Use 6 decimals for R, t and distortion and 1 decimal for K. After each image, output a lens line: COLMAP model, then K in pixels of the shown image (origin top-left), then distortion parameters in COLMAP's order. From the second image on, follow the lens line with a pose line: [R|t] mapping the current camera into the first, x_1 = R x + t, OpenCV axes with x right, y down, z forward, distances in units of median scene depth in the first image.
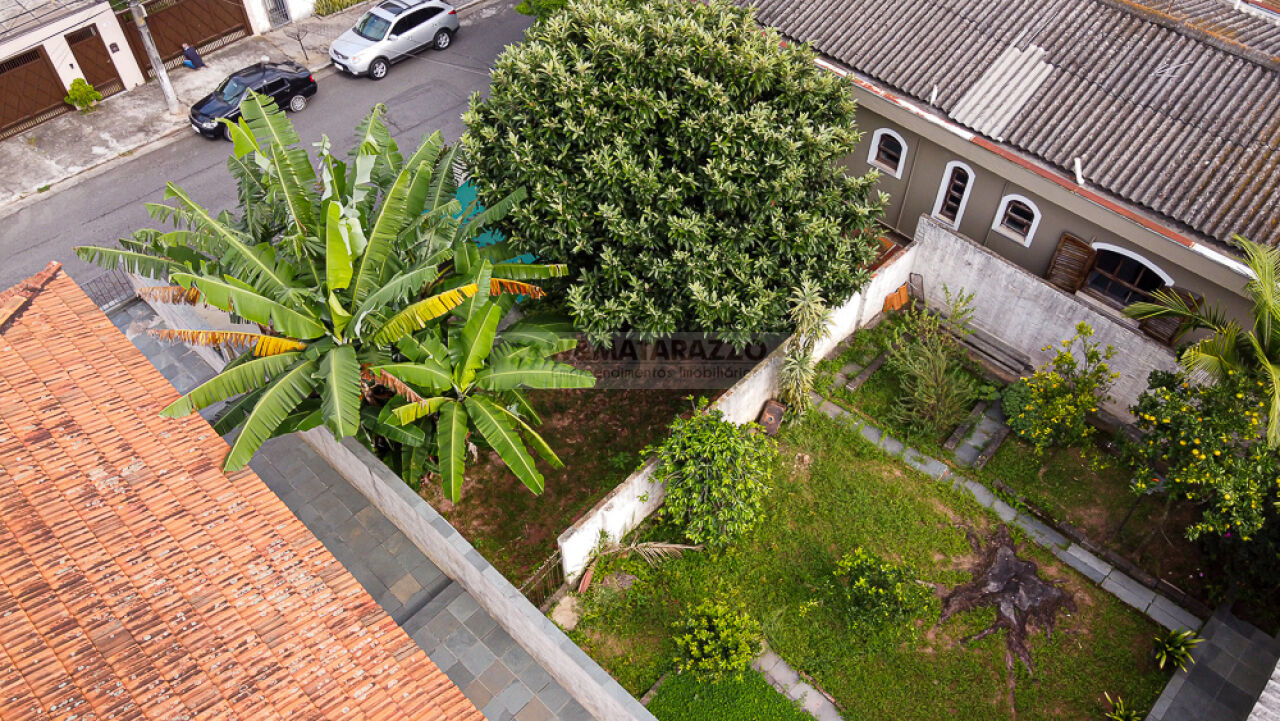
lens RADIAL K [[977.8, 0, 642.5], [0, 977.8, 362.5], [0, 0, 1]] dist [-0.002930, 0.043331]
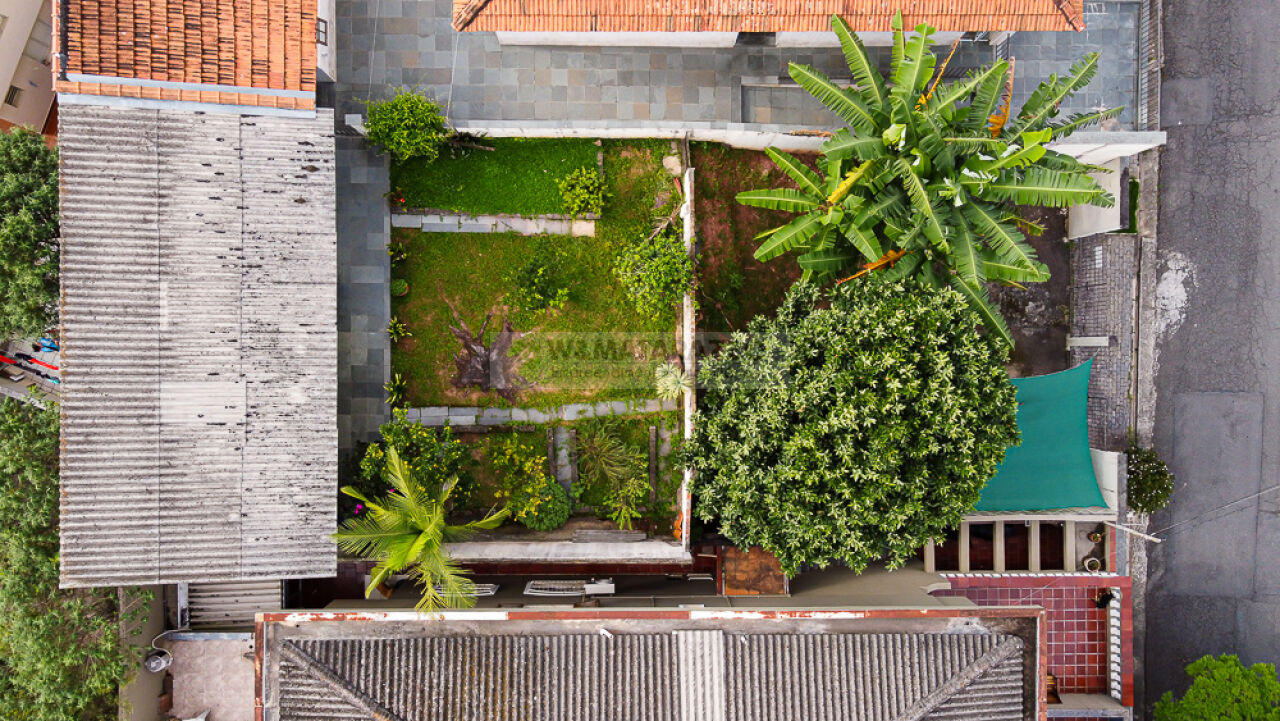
lens RADIAL K [[977.8, 0, 642.5], [0, 977.8, 362.5], [0, 0, 1]] dist [-0.002930, 0.043331]
pose [[-0.721742, 0.692153, -0.003680, 0.170536], [-0.540073, -0.559819, 0.628429, -0.819668], [0.432909, 0.455551, 0.777858, -0.132119]]
